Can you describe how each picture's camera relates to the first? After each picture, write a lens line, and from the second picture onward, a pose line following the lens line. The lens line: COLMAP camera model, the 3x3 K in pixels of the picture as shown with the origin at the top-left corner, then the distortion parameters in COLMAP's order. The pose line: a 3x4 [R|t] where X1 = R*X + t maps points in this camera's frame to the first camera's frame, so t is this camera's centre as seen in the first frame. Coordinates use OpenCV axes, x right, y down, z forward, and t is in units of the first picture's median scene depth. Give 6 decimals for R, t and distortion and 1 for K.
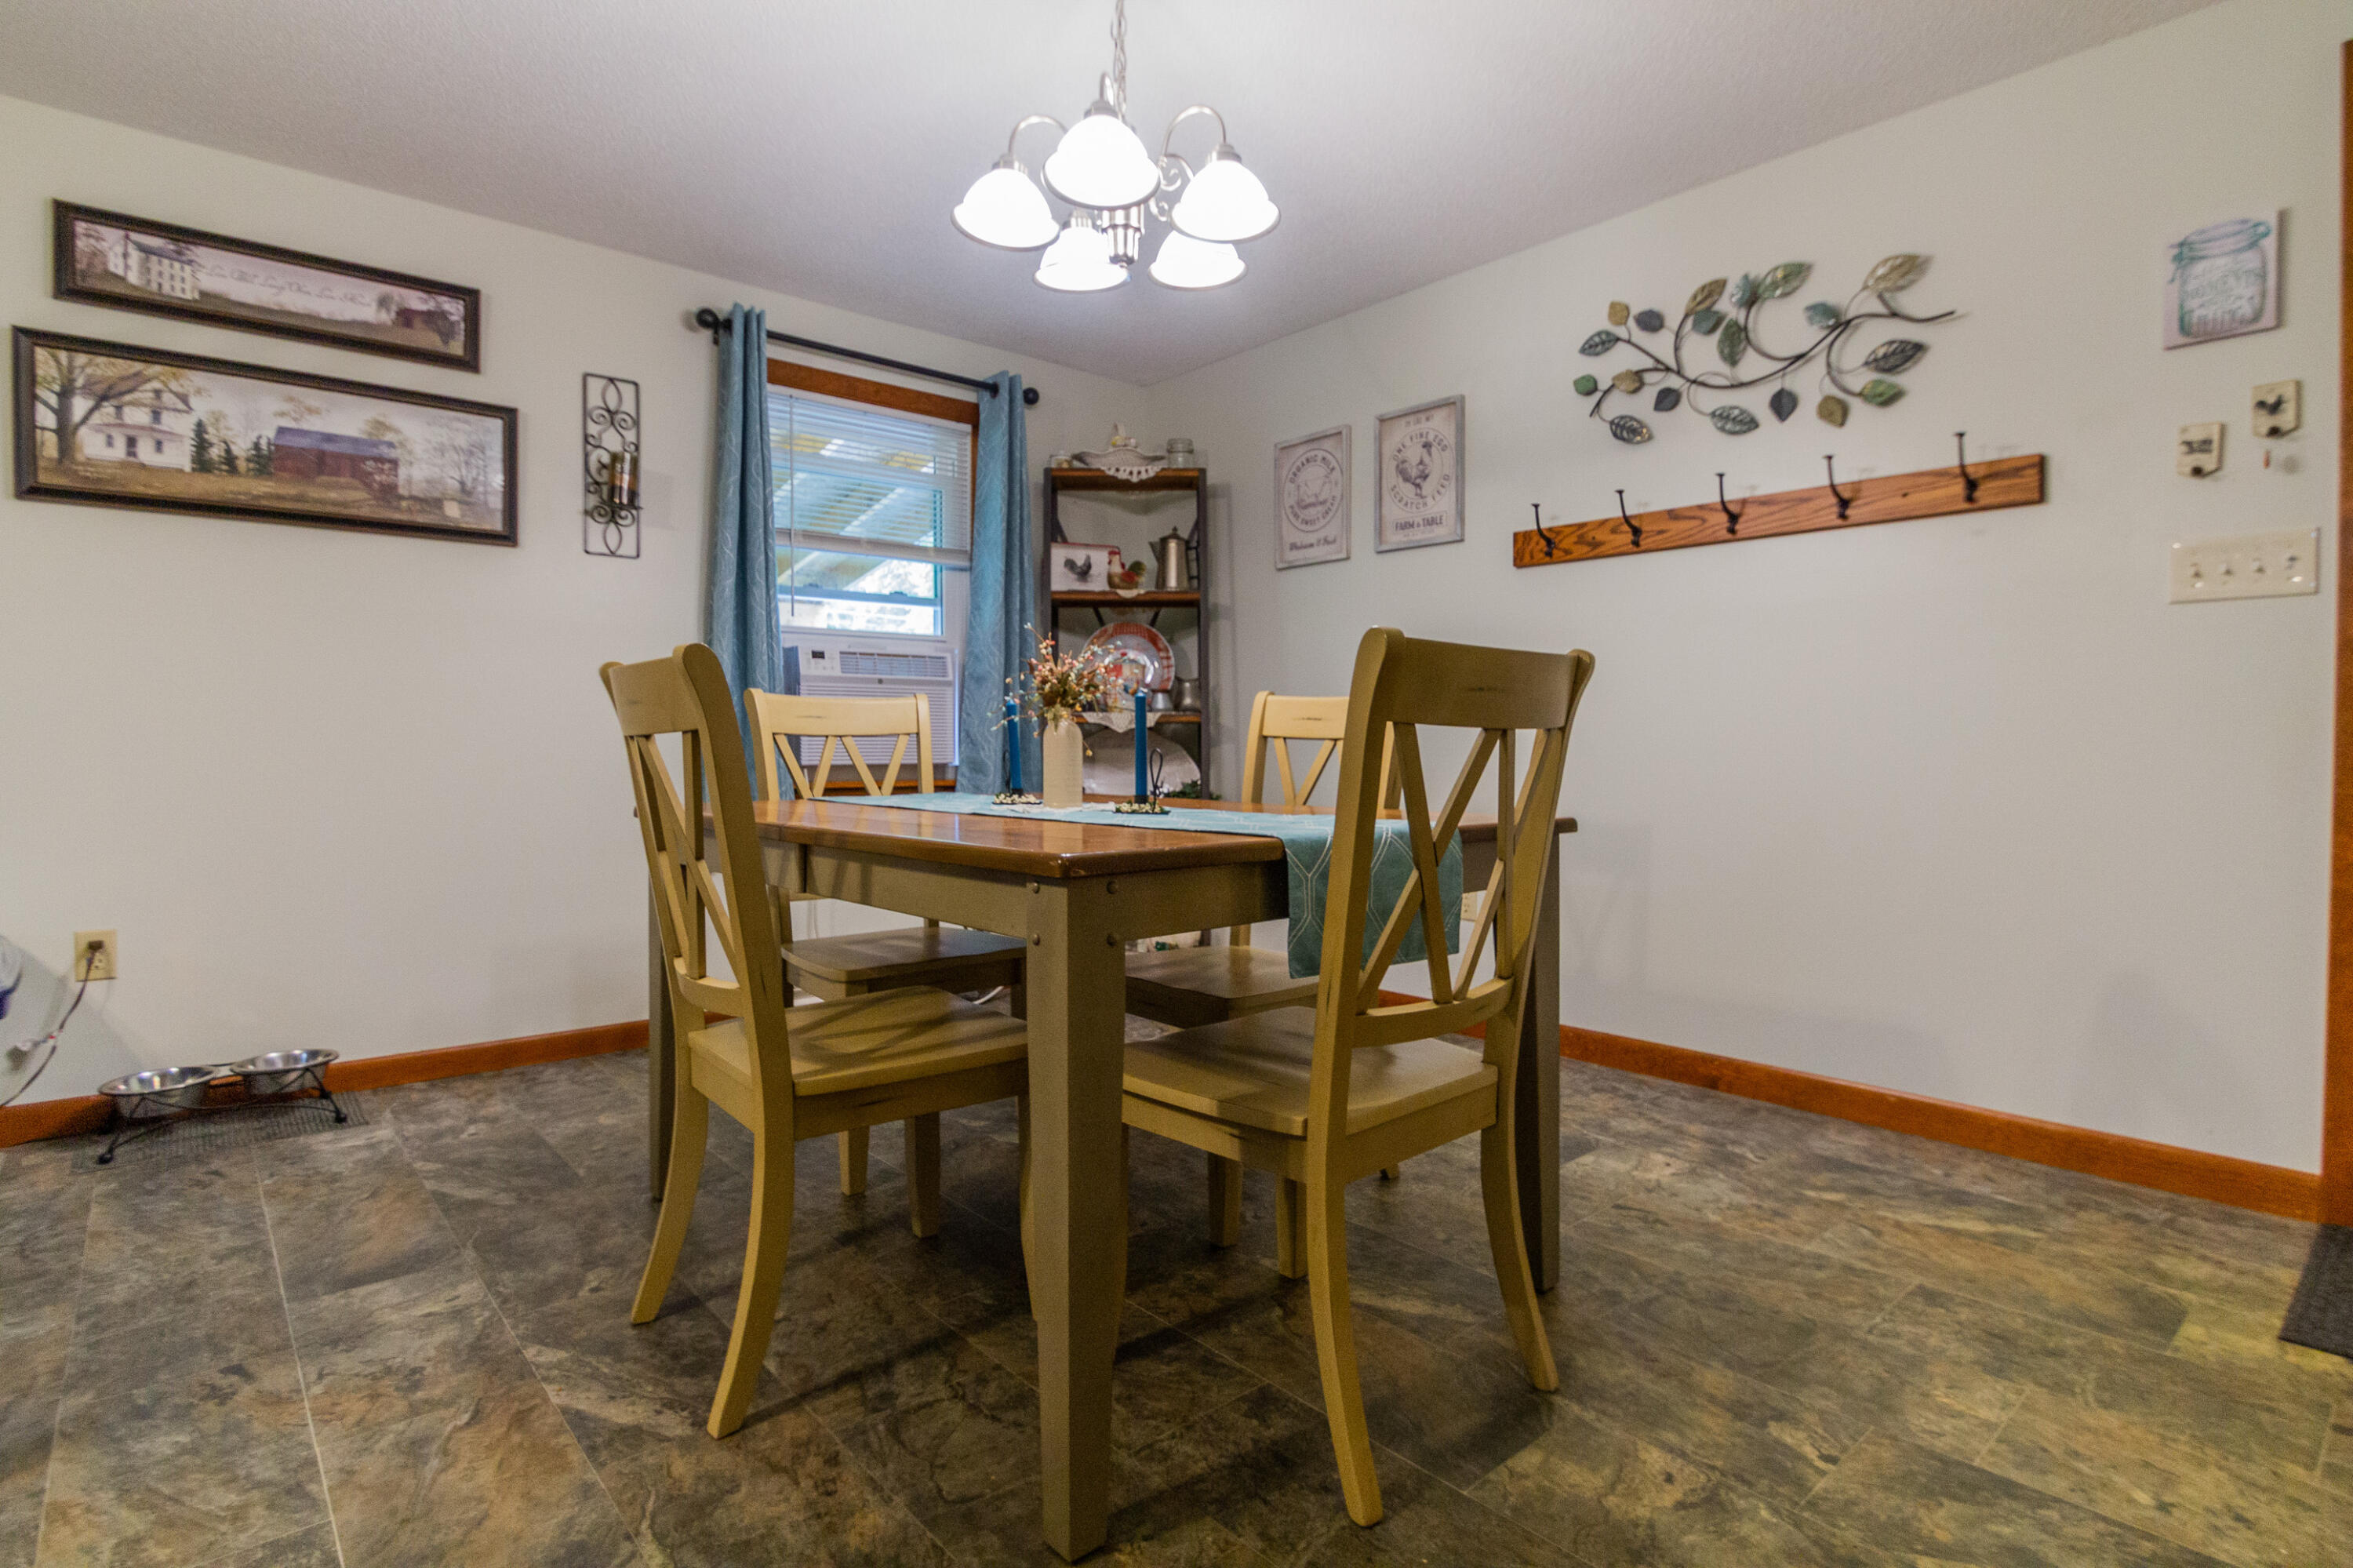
lens RADIAL K [[1189.3, 0, 1176.5], [0, 1189.3, 743.5], [0, 0, 1]] dist [-0.021012, -0.001243]
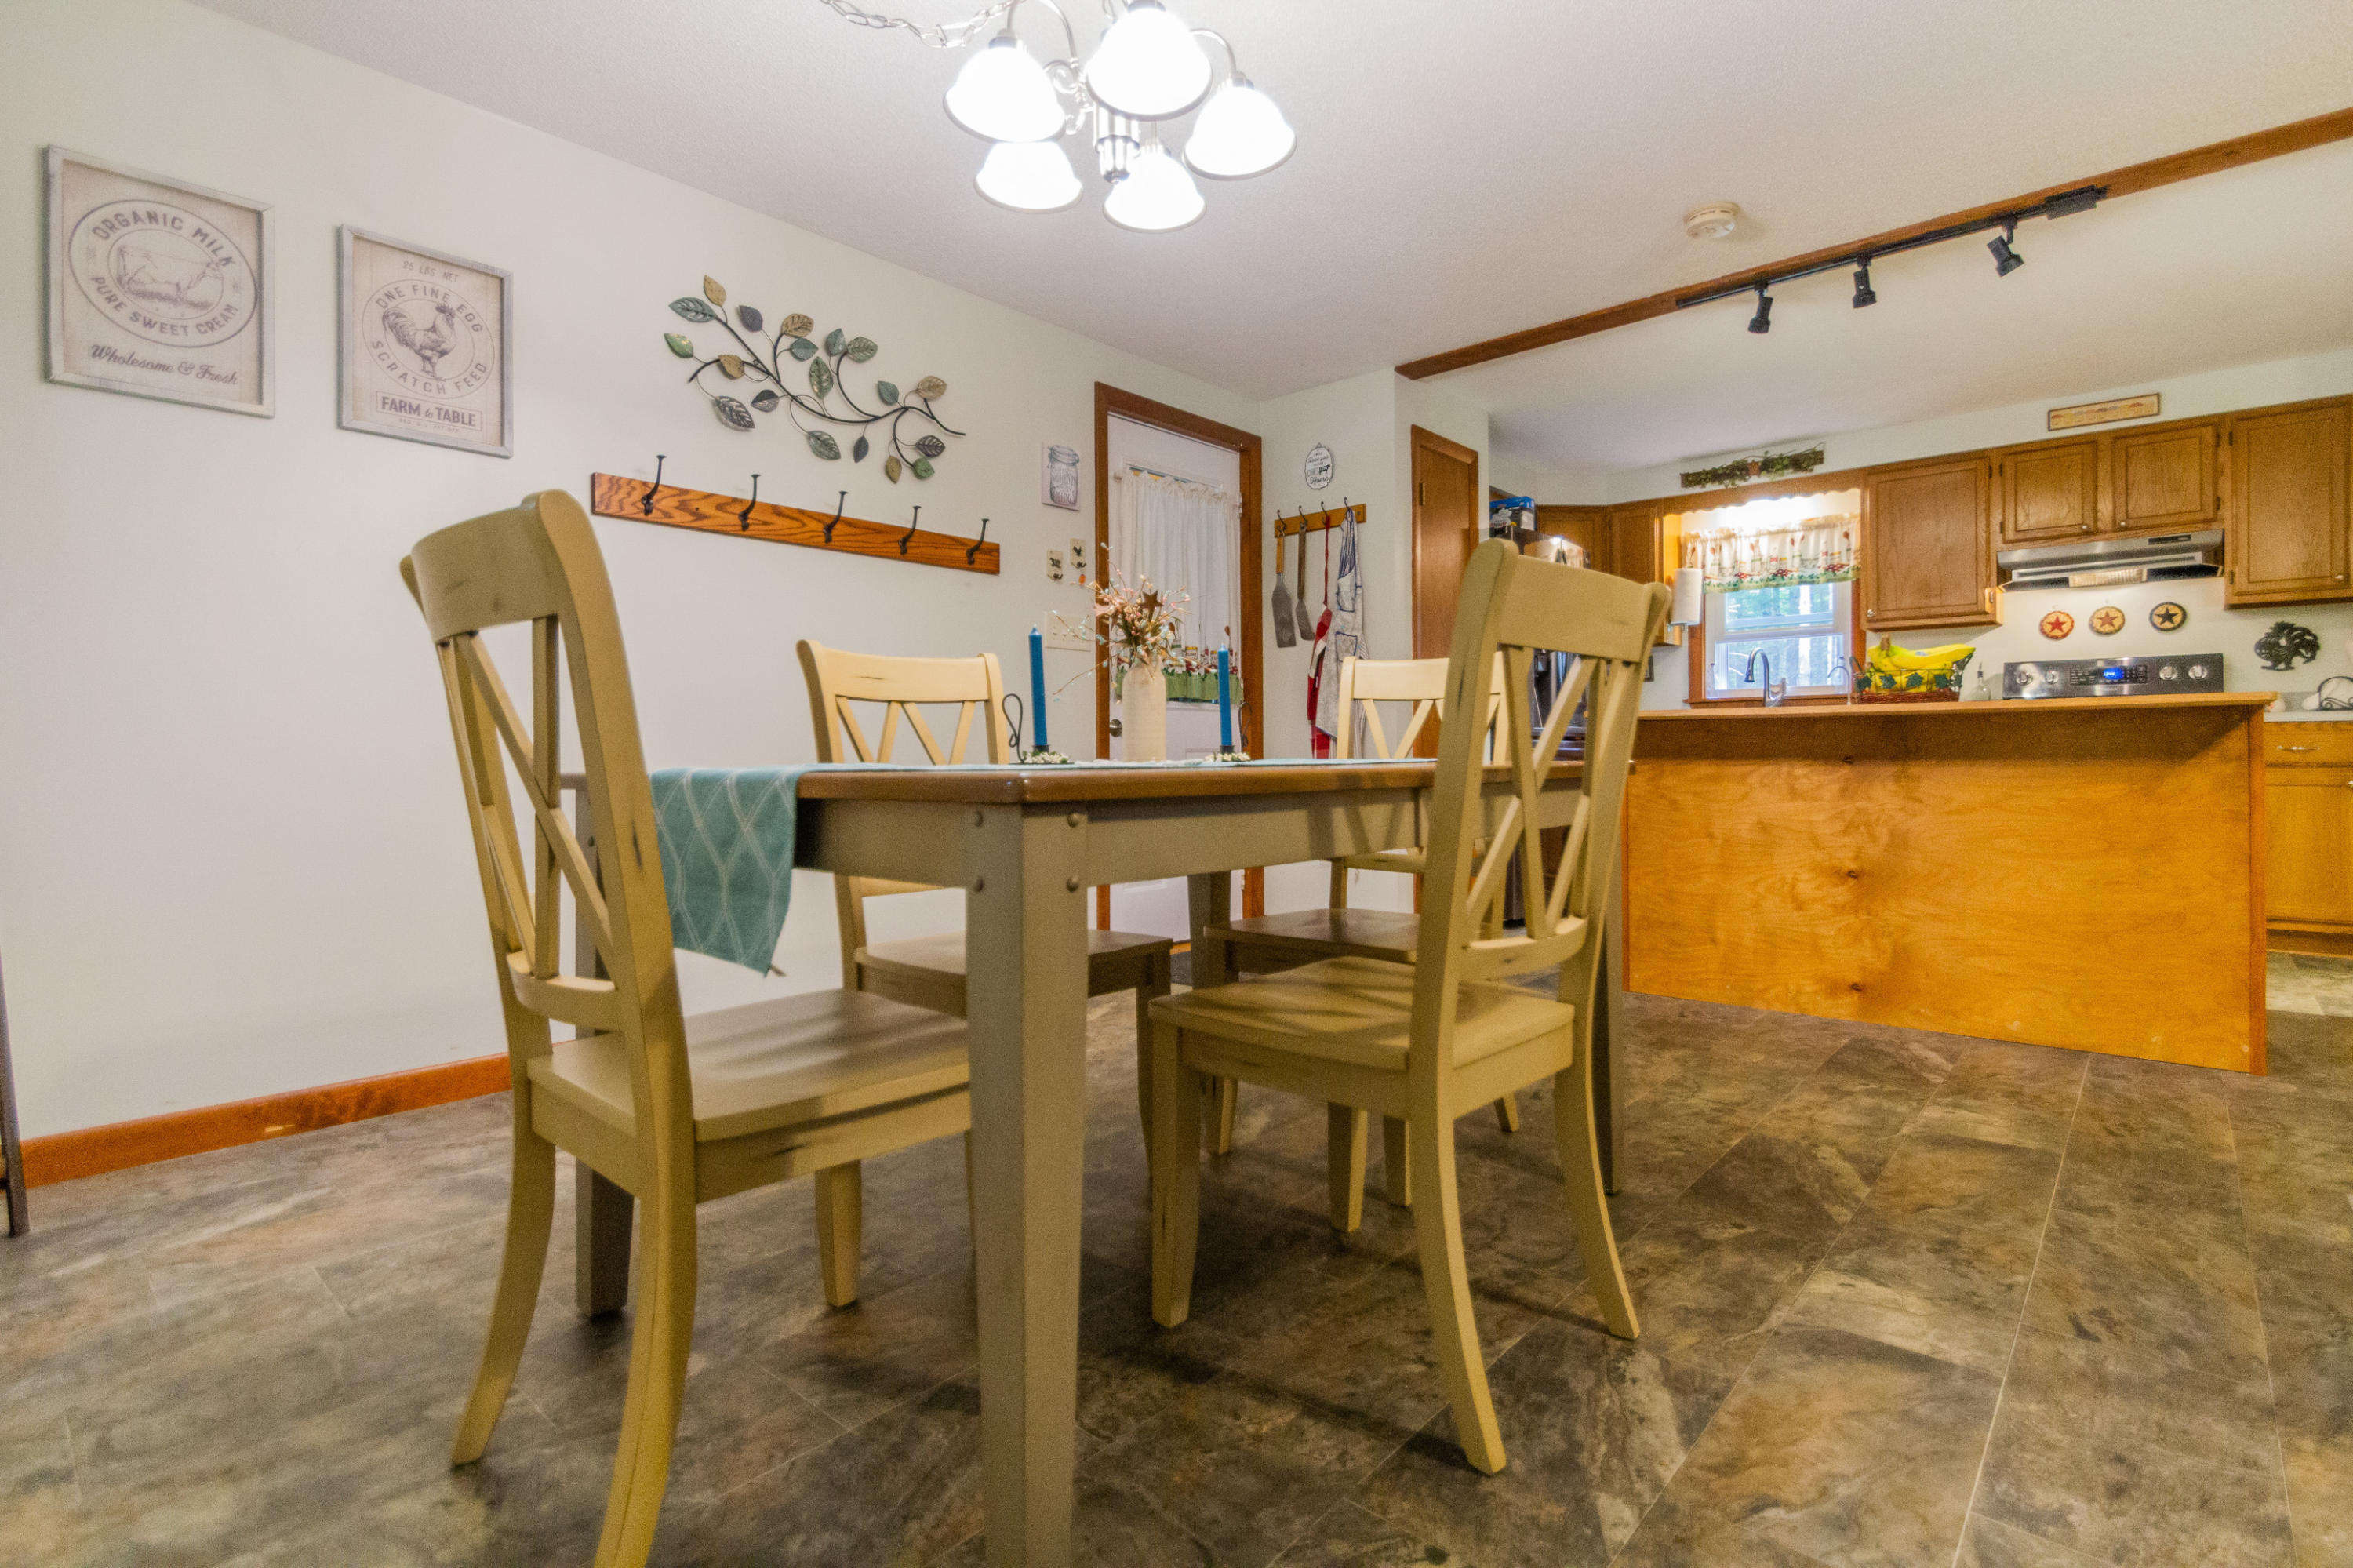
lens RADIAL K [[1093.5, 0, 1176.5], [0, 1093.5, 784.0], [0, 0, 1]] dist [-0.014805, -0.000421]
pose [[-0.109212, -0.036087, 0.993363, -0.695123], [-0.012627, 0.999311, 0.034915, 0.022998], [-0.993938, -0.008730, -0.109592, 0.804633]]
